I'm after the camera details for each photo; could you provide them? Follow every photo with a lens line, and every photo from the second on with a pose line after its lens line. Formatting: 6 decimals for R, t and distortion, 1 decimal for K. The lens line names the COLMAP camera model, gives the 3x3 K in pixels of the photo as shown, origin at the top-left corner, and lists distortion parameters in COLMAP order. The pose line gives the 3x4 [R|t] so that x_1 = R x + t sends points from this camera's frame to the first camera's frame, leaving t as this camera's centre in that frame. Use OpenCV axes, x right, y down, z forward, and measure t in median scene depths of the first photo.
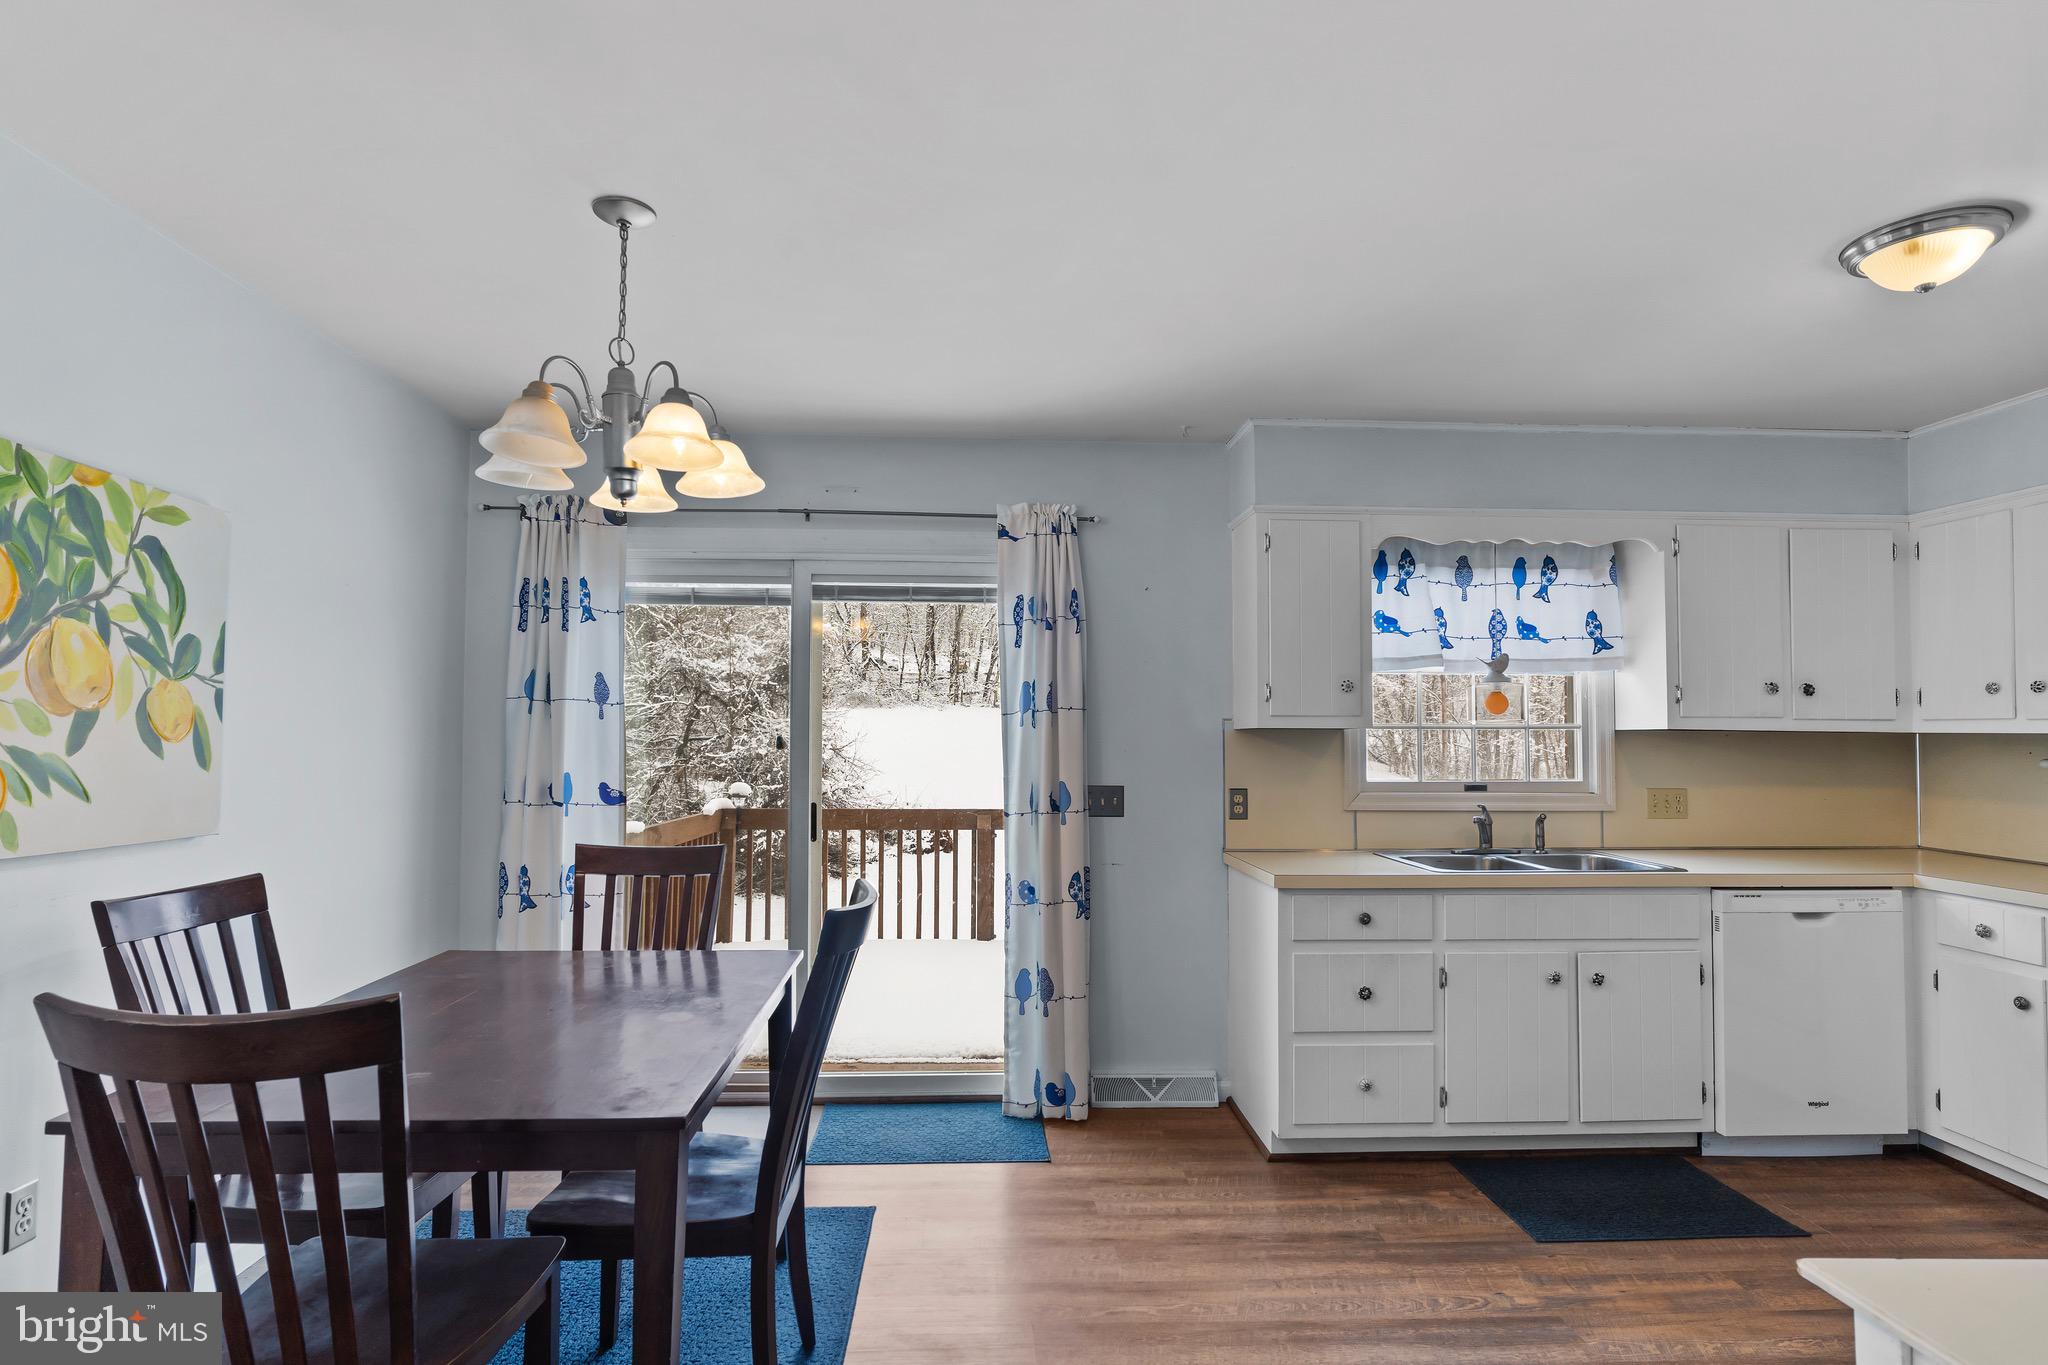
lens RADIAL K [[1055.4, 0, 1016.8], [0, 1055.4, 702.1], [0, 0, 1]] dist [-0.004407, 0.005617]
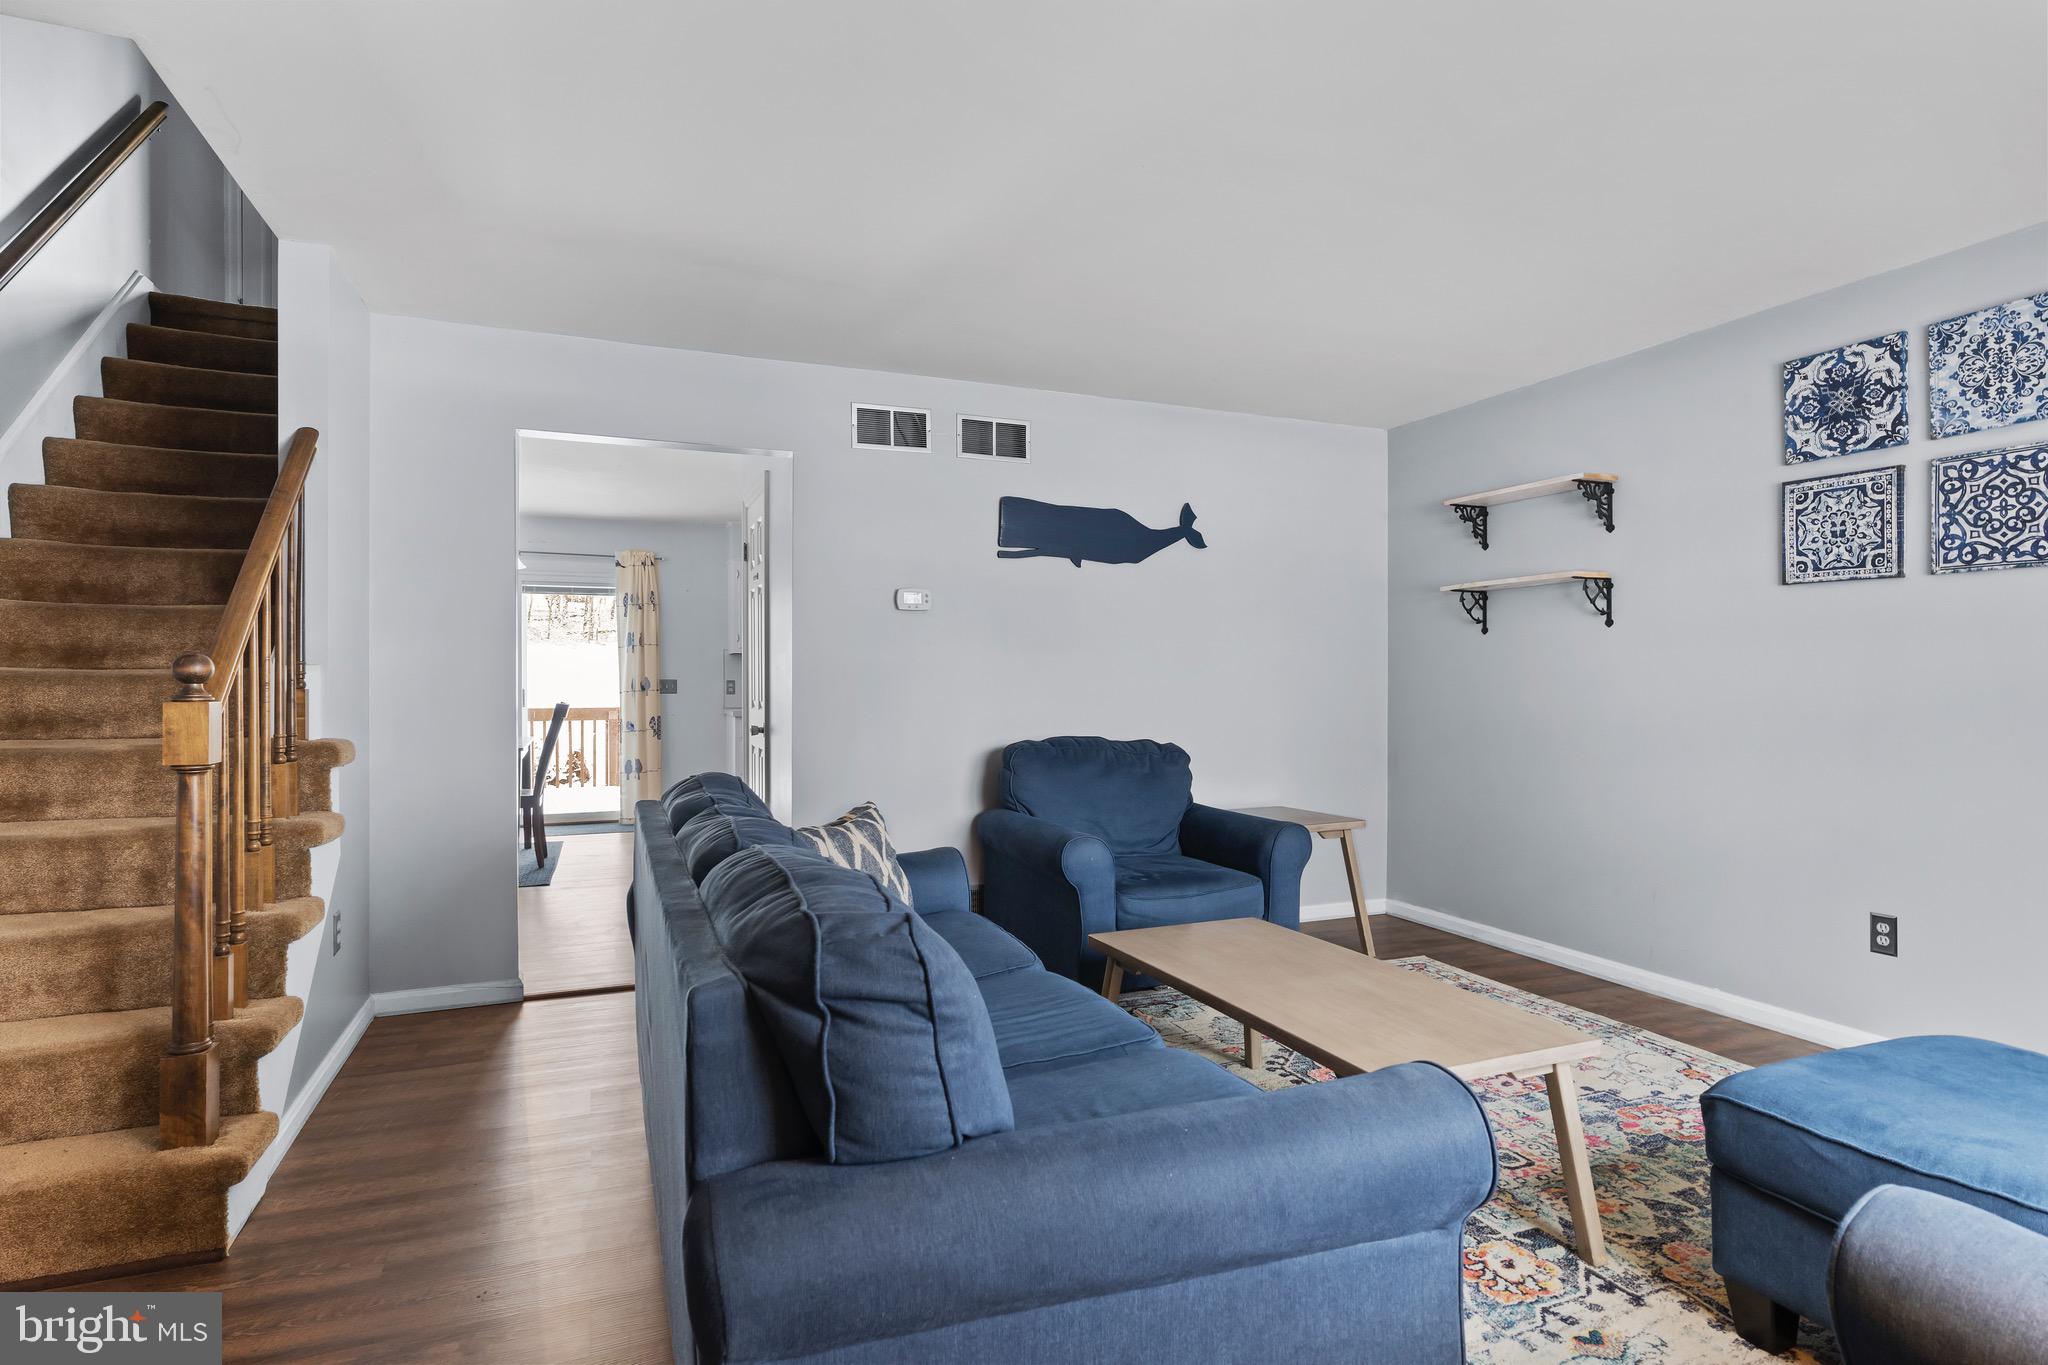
lens RADIAL K [[1047.3, 0, 1018.3], [0, 1047.3, 679.1], [0, 0, 1]] dist [-0.007313, 0.002237]
pose [[0.945866, -0.005332, 0.324514, 0.070335], [-0.006182, 0.999388, 0.034441, -0.002426], [-0.324499, -0.034583, 0.945254, -1.389350]]
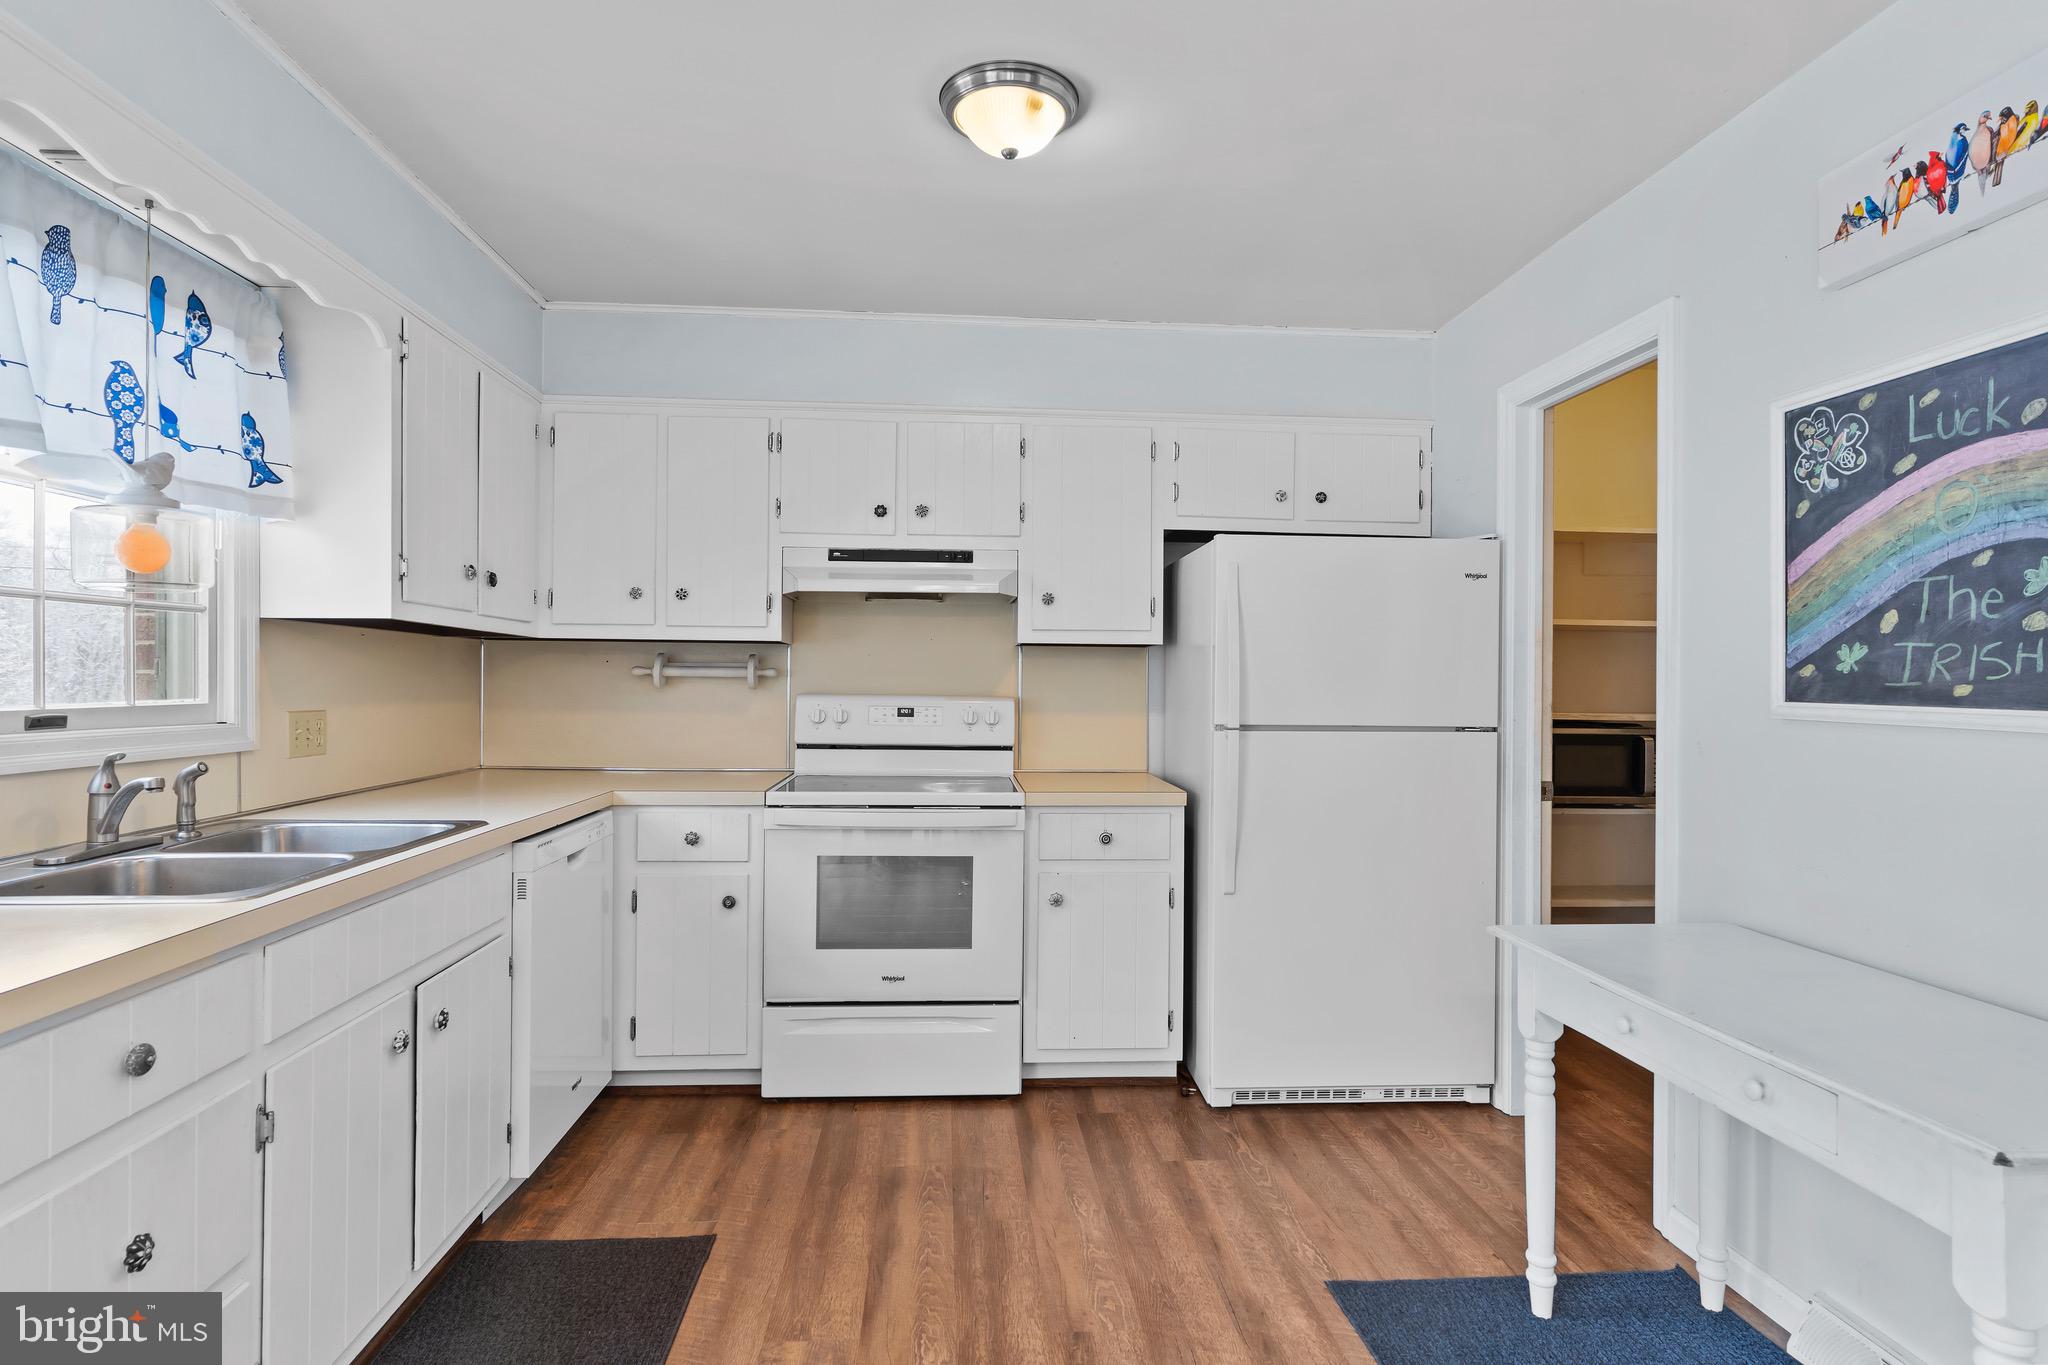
lens RADIAL K [[1047.3, 0, 1018.3], [0, 1047.3, 679.1], [0, 0, 1]] dist [-0.007313, 0.002237]
pose [[-0.017781, -0.003139, 0.999837, -0.049143], [-0.037154, 0.999306, 0.002476, 0.048053], [-0.999151, -0.037104, -0.017886, 0.619991]]
